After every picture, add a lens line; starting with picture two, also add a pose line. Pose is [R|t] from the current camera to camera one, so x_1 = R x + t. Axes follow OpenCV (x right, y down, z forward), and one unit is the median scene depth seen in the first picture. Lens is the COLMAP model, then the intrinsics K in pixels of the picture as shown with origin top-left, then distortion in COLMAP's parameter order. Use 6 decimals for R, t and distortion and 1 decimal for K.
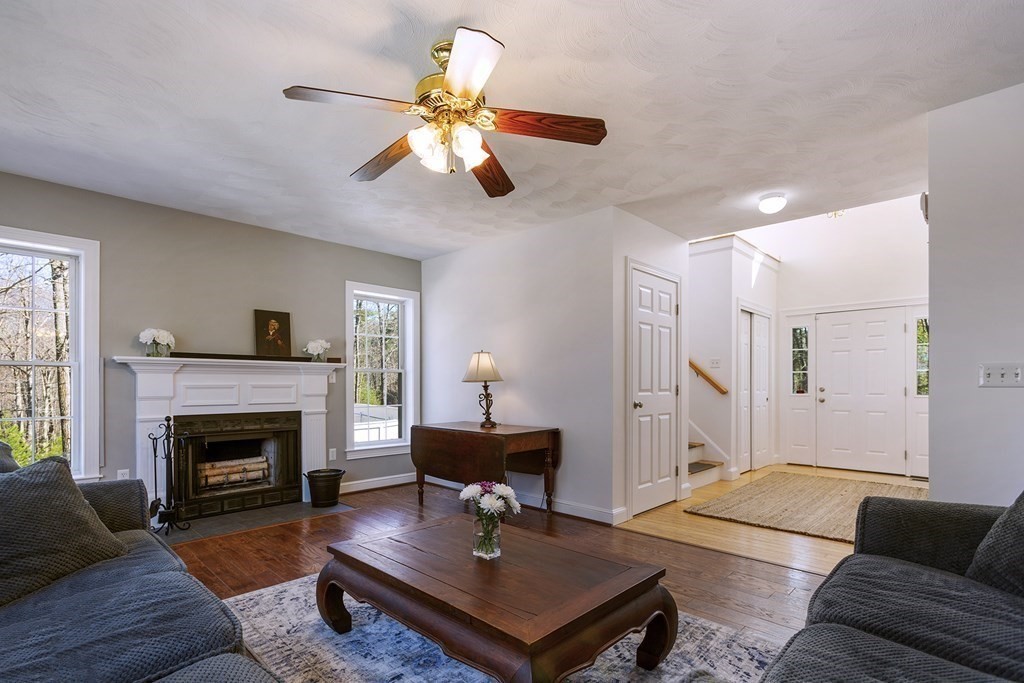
lens RADIAL K [[487.0, 0, 511.0], [0, 487.0, 383.7], [0, 0, 1]] dist [0.001109, 0.000331]
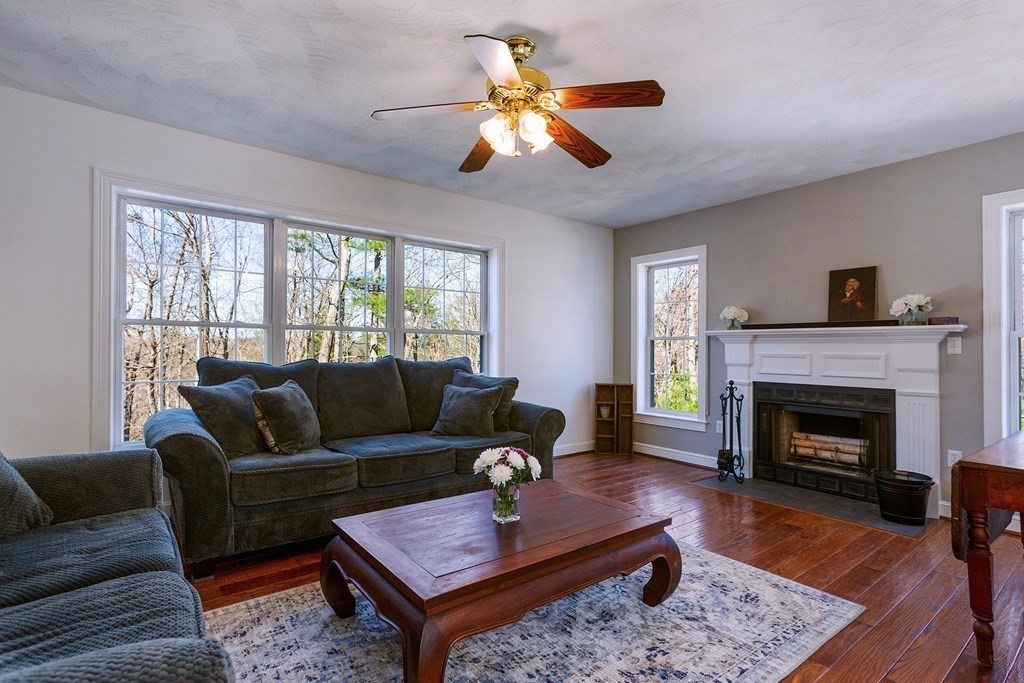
lens RADIAL K [[494.9, 0, 509.3], [0, 494.9, 353.4], [0, 0, 1]] dist [0.000303, 0.000170]
pose [[-0.143389, 0.002450, -0.989663, 0.456753], [-0.011751, 0.999922, 0.004178, 0.002649], [0.989597, 0.012229, -0.143349, 0.539906]]
